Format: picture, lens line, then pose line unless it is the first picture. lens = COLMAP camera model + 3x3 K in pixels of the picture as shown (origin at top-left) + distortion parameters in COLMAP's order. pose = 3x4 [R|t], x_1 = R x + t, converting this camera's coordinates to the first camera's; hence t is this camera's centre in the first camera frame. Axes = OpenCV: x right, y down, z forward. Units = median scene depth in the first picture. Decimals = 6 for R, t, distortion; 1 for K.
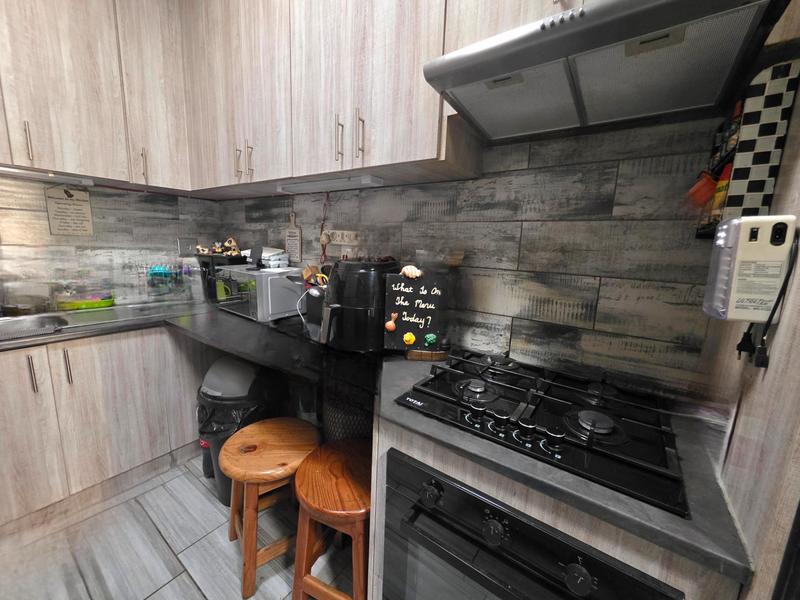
lens RADIAL K [[317.6, 0, 398.5], [0, 317.6, 297.1], [0, 0, 1]] dist [-0.002338, 0.000474]
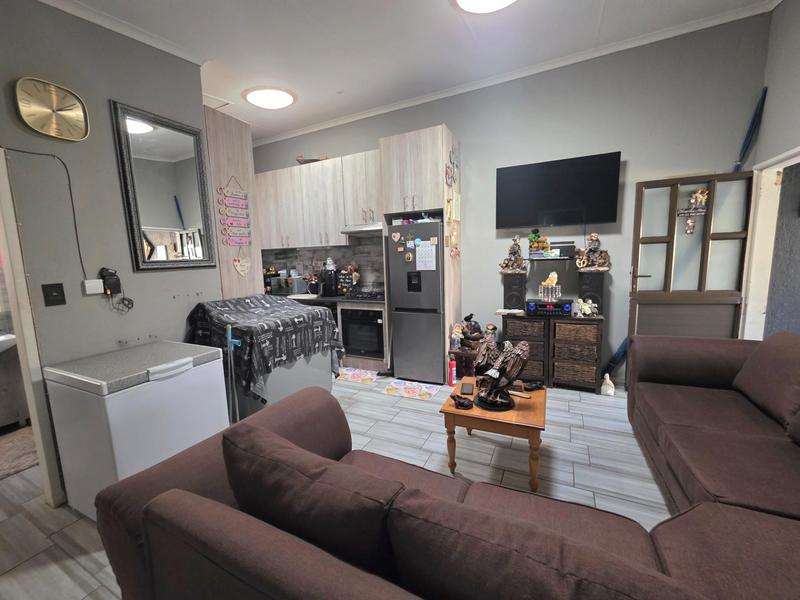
lens RADIAL K [[317.6, 0, 402.2], [0, 317.6, 298.0], [0, 0, 1]] dist [-0.002338, 0.000474]
pose [[0.982257, -0.093019, 0.162844, 0.068257], [0.099165, 0.994618, -0.030012, 0.341029], [-0.159176, 0.045628, 0.986195, -2.347834]]
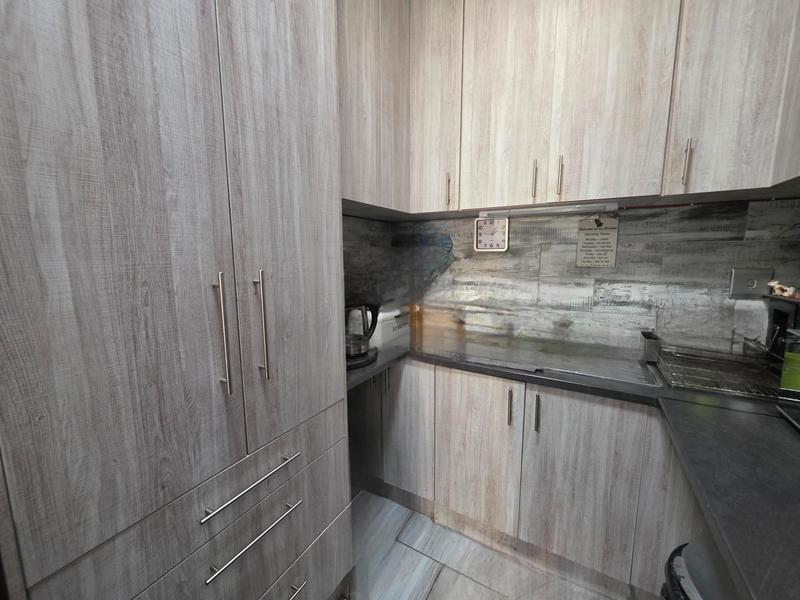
lens RADIAL K [[317.6, 0, 399.8], [0, 317.6, 298.2], [0, 0, 1]] dist [-0.002338, 0.000474]
pose [[0.084702, 0.096484, -0.991724, -0.191914], [-0.157528, 0.984080, 0.082286, -0.118212], [0.983875, 0.149254, 0.098553, 0.462481]]
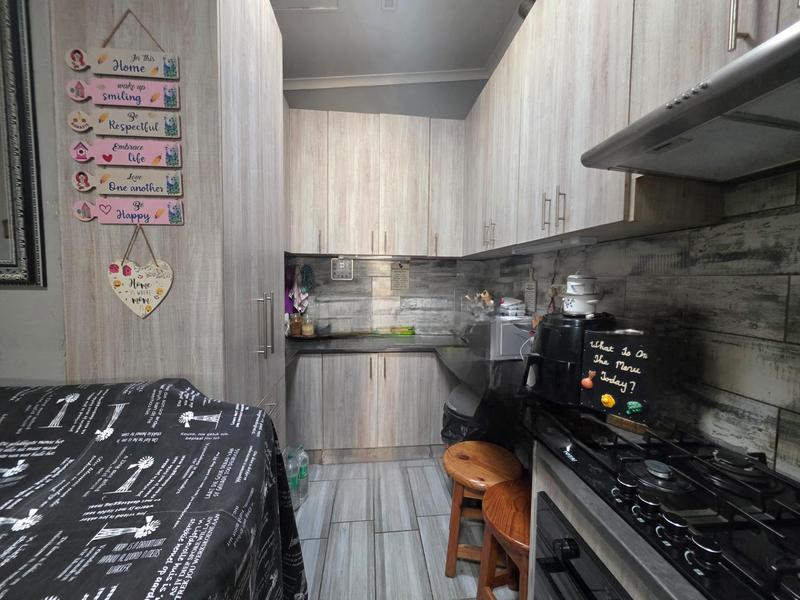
lens RADIAL K [[317.6, 0, 399.5], [0, 317.6, 297.0], [0, 0, 1]] dist [-0.002338, 0.000474]
pose [[0.656882, 0.010382, -0.753922, 0.288643], [-0.110043, 0.990519, -0.082239, -0.025699], [0.745920, 0.136985, 0.651796, -0.104663]]
